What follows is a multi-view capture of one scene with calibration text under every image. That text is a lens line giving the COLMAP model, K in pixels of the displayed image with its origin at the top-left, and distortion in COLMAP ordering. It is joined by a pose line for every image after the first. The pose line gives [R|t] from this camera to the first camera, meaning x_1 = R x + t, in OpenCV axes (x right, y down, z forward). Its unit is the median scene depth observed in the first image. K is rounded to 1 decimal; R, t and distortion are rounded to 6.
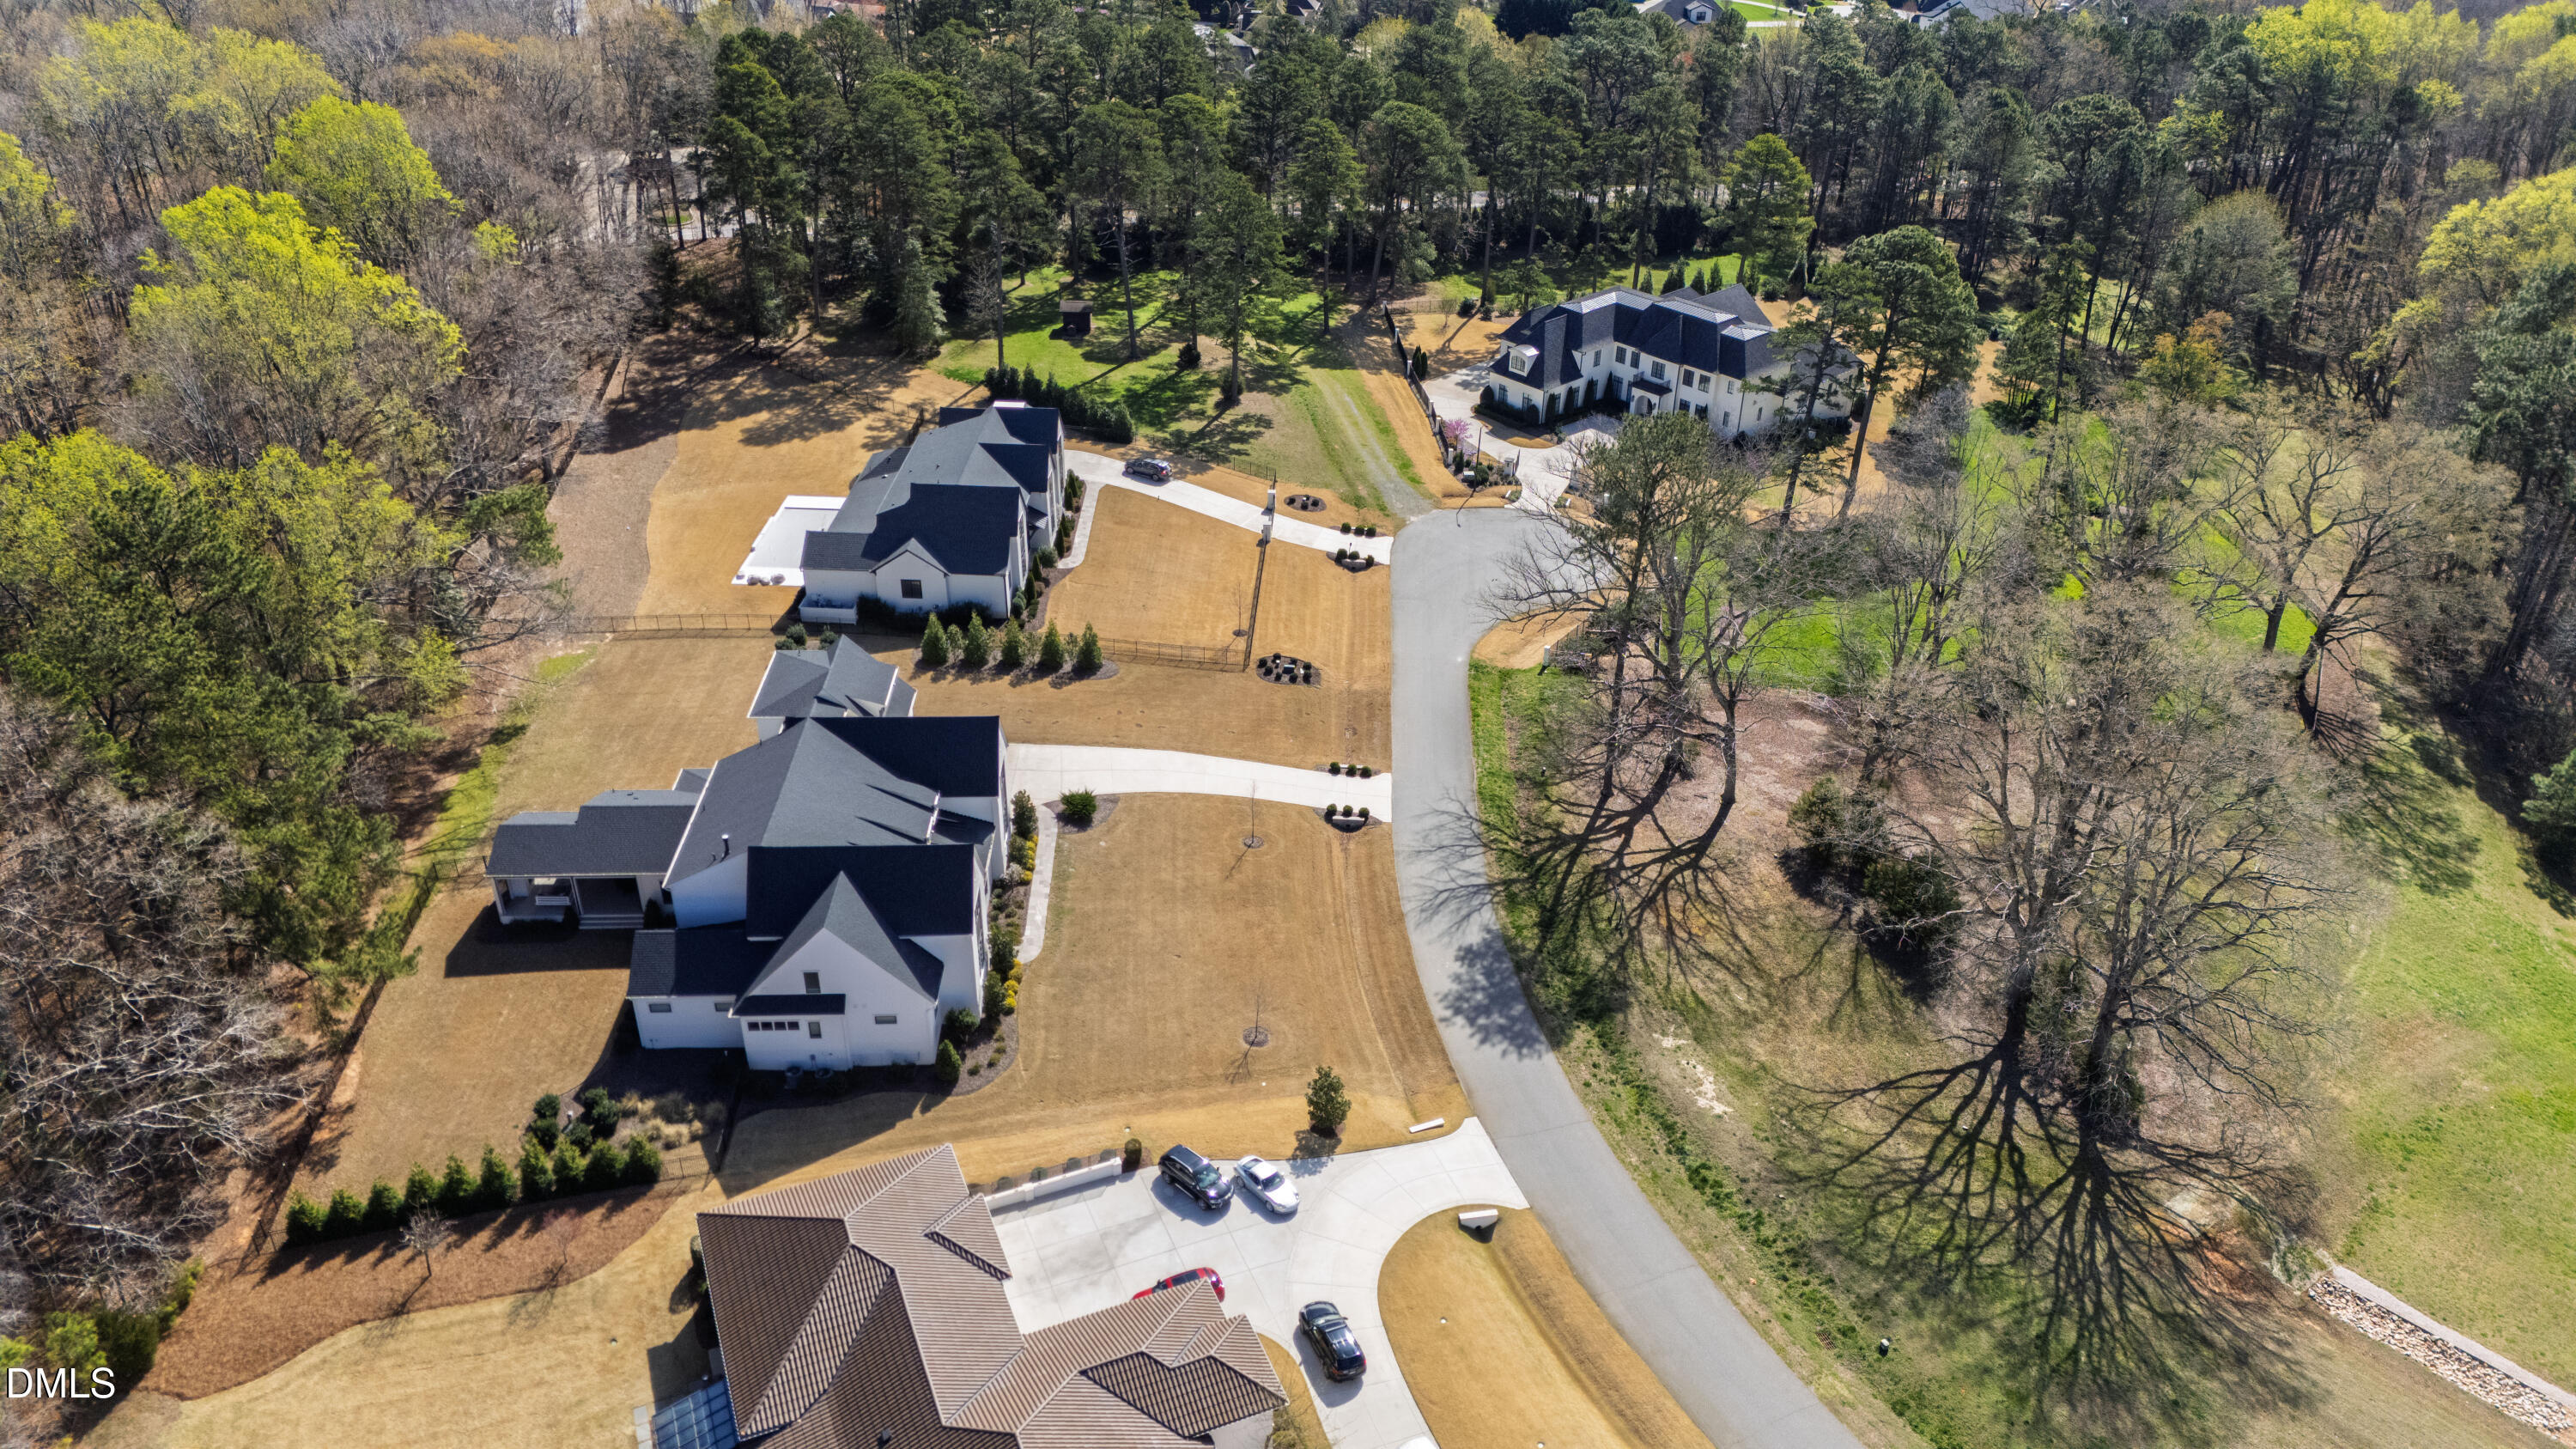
lens RADIAL K [[1884.5, 0, 1288.0], [0, 1884.5, 724.5], [0, 0, 1]] dist [0.182900, -0.252283]
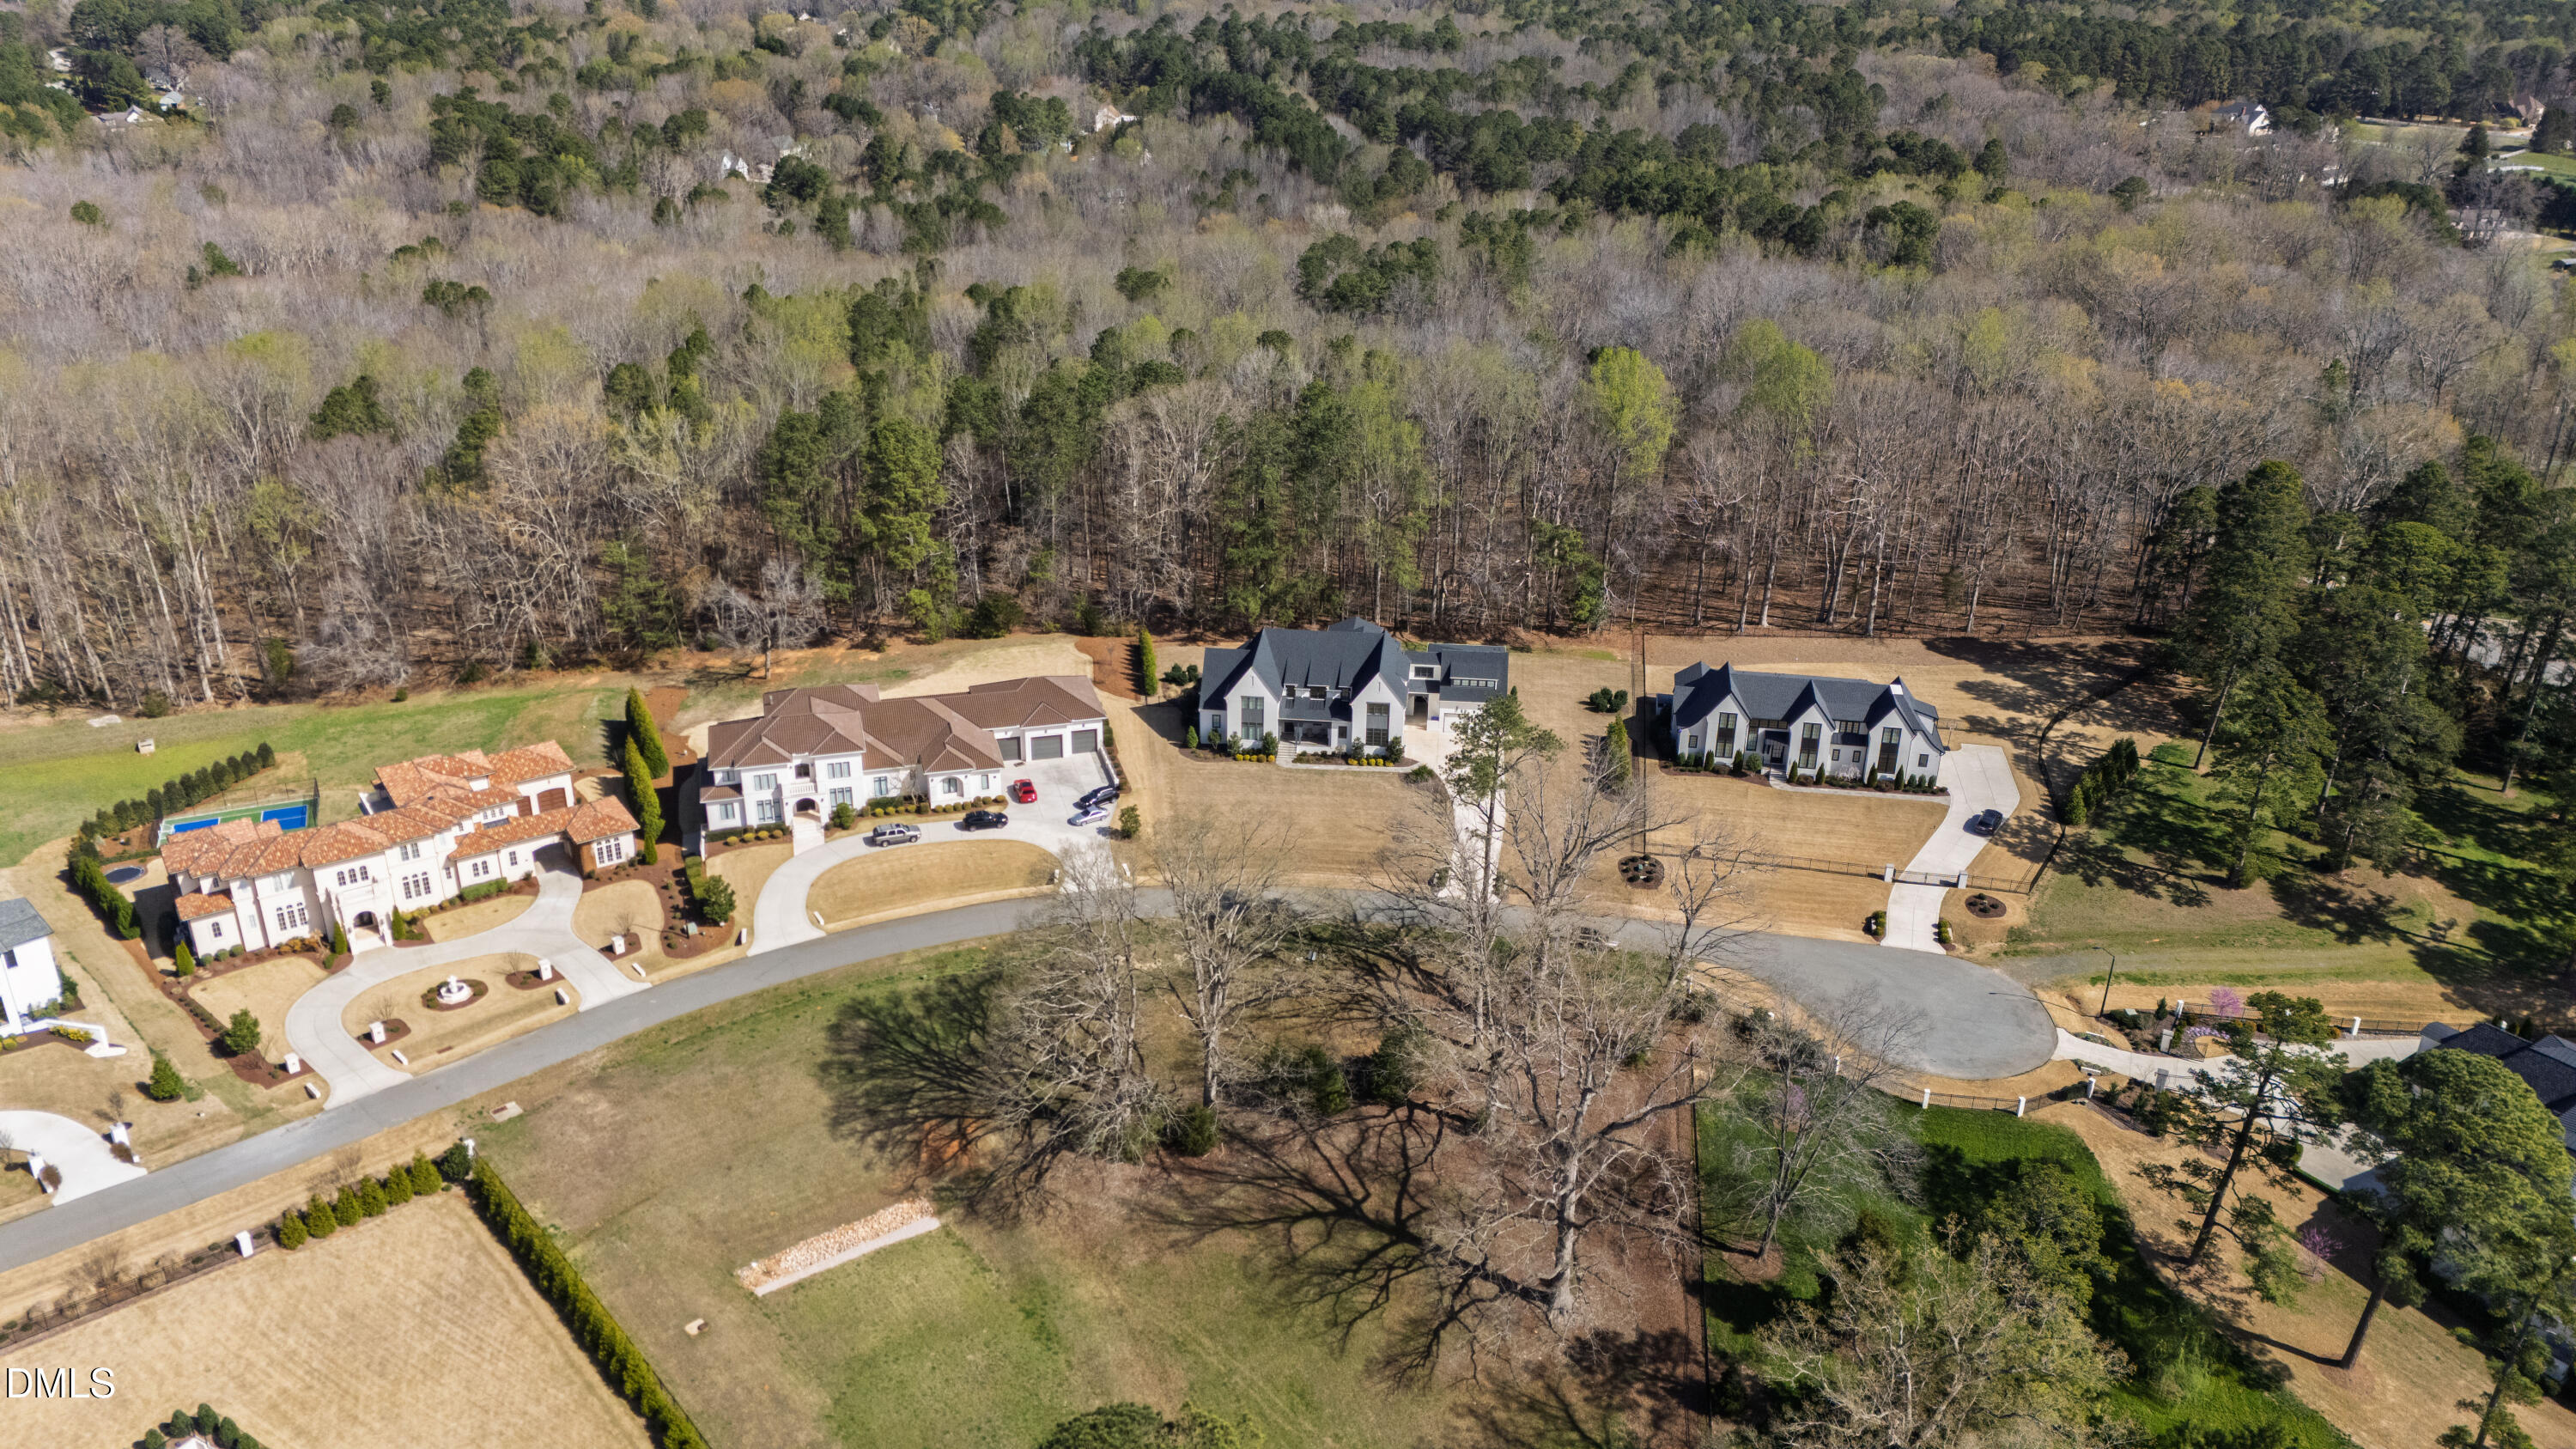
lens RADIAL K [[1859.7, 0, 1290.7], [0, 1859.7, 729.5], [0, 0, 1]] dist [0.083589, -0.078403]
pose [[-0.121559, 0.388190, -0.913527, 1.547677], [-0.515036, 0.762091, 0.392373, -0.637534], [0.848506, 0.518196, 0.107292, 0.844016]]
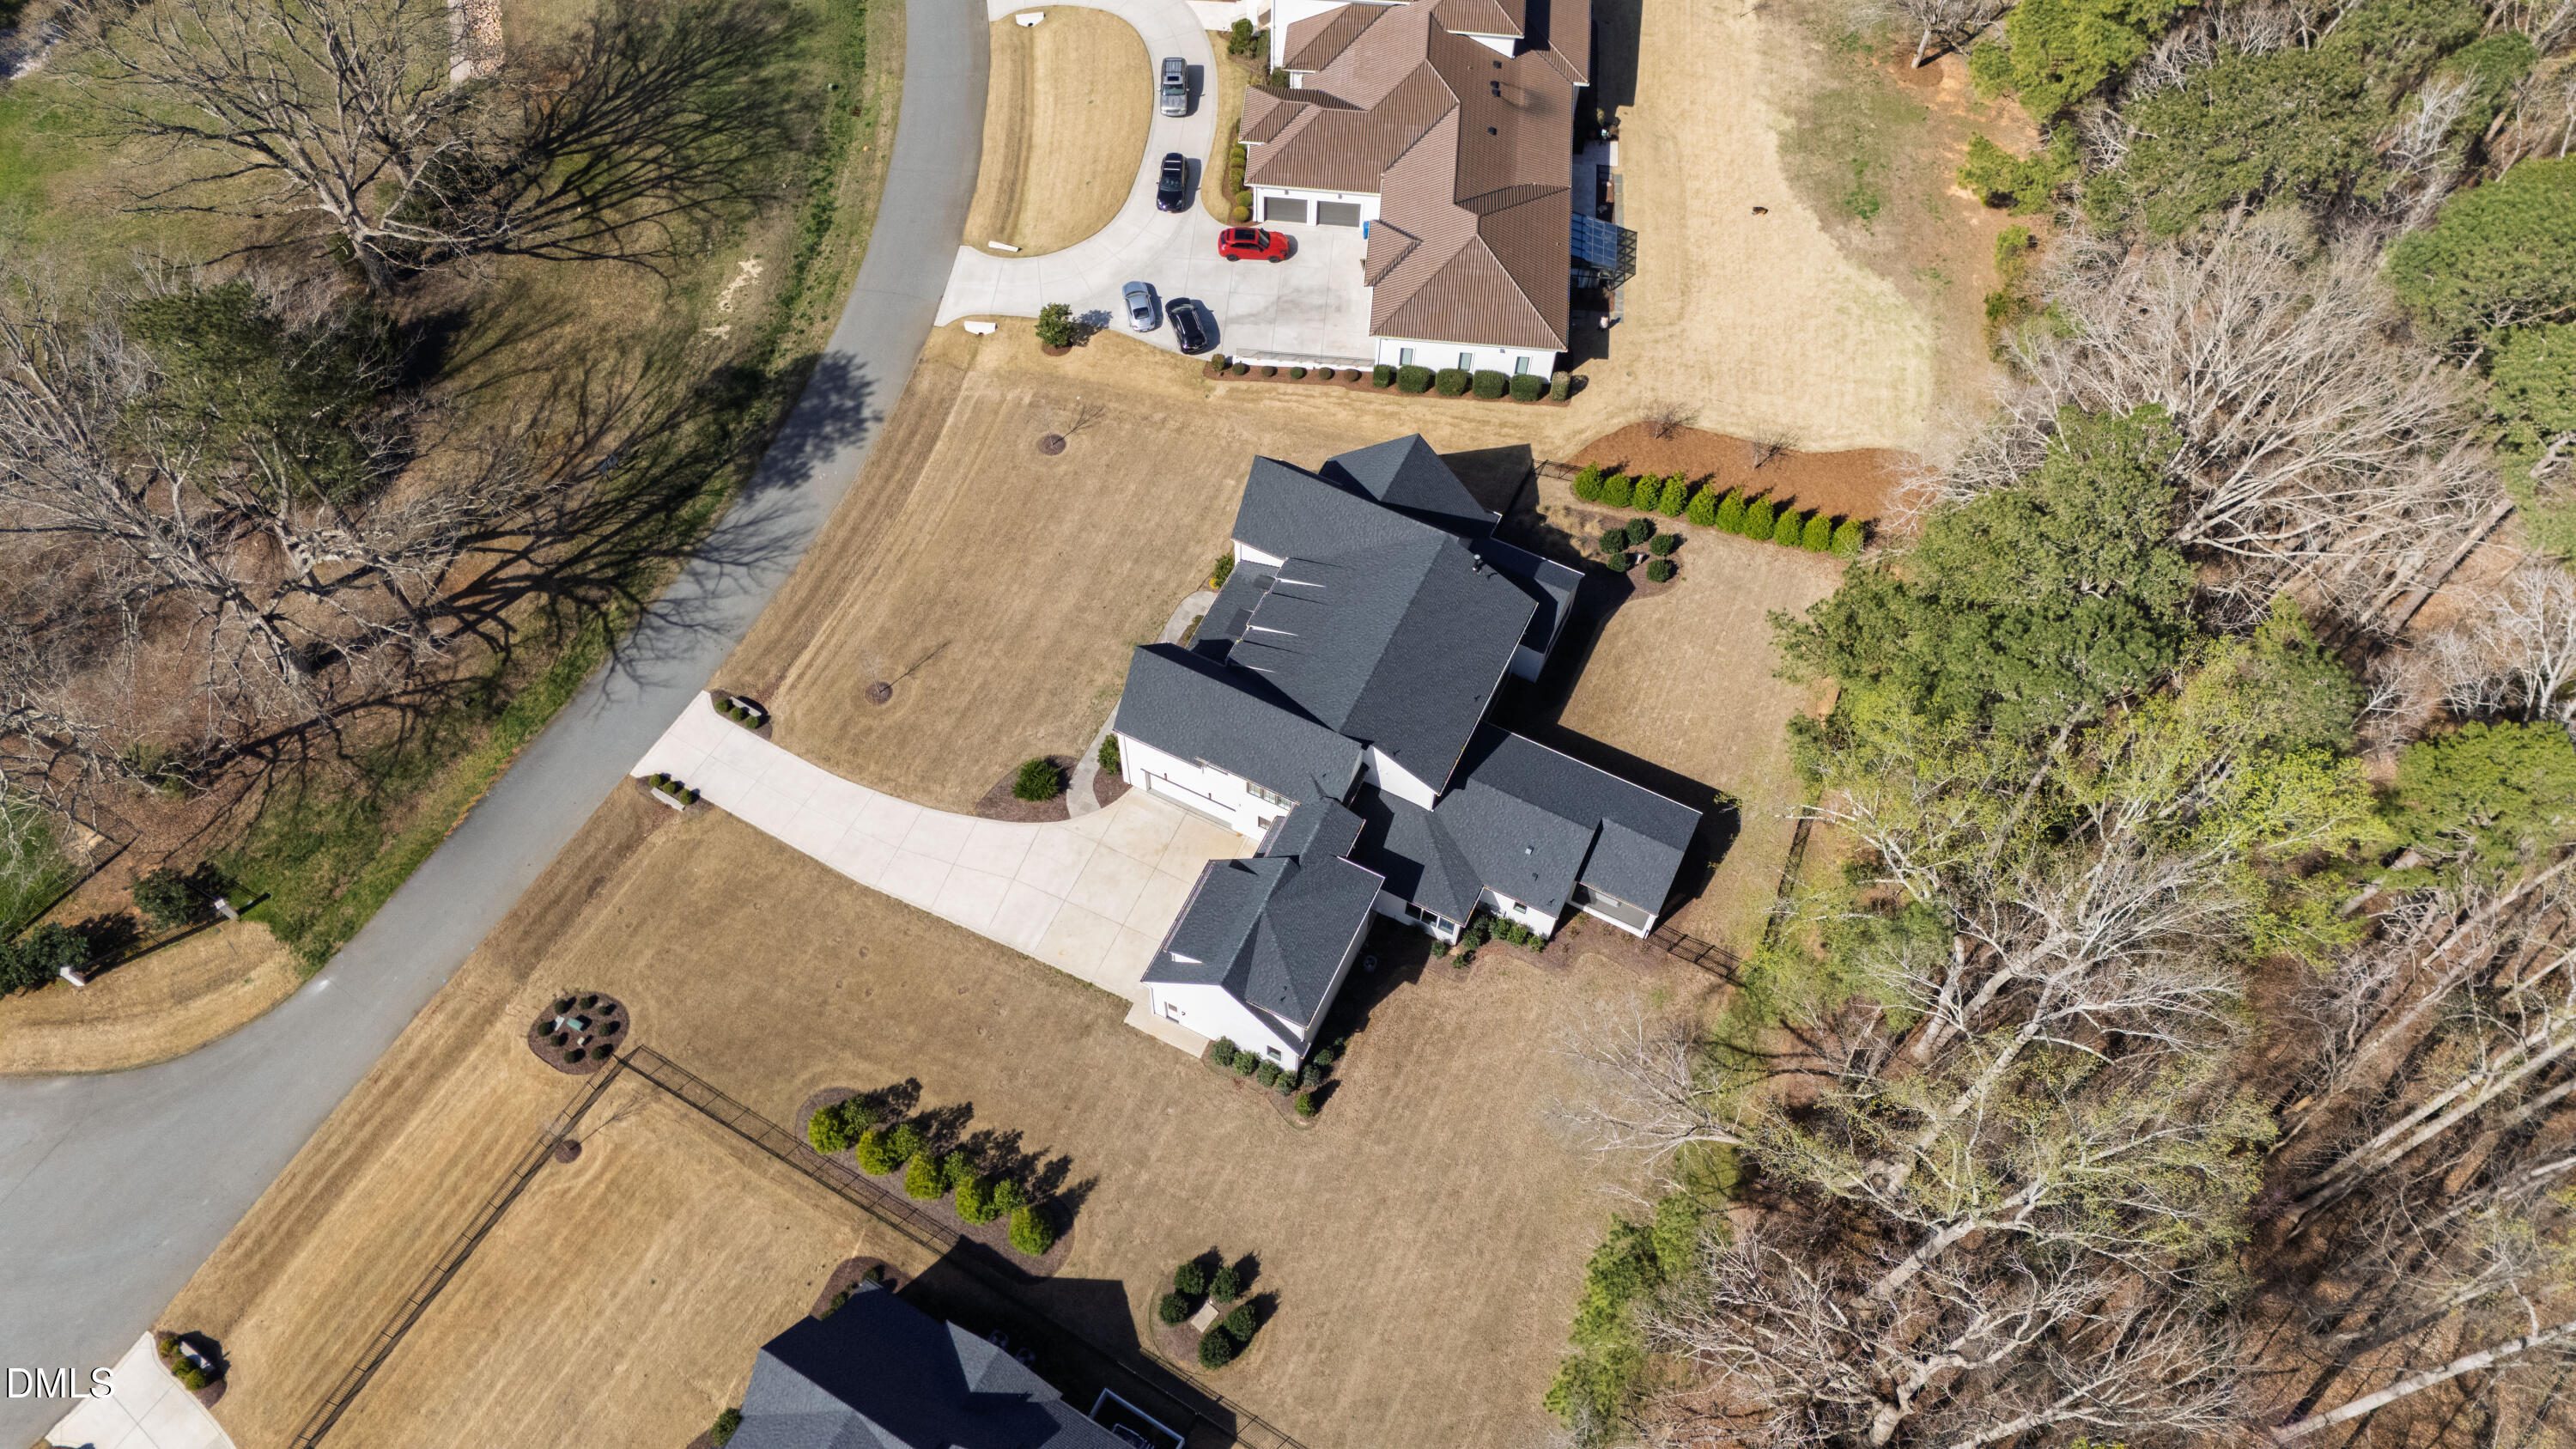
lens RADIAL K [[1859.7, 0, 1290.7], [0, 1859.7, 729.5], [0, 0, 1]] dist [0.083589, -0.078403]
pose [[-0.884519, -0.418582, 0.205950, -0.428461], [0.218022, 0.019379, 0.975751, -0.848768], [-0.412423, 0.907972, 0.074119, 1.025267]]
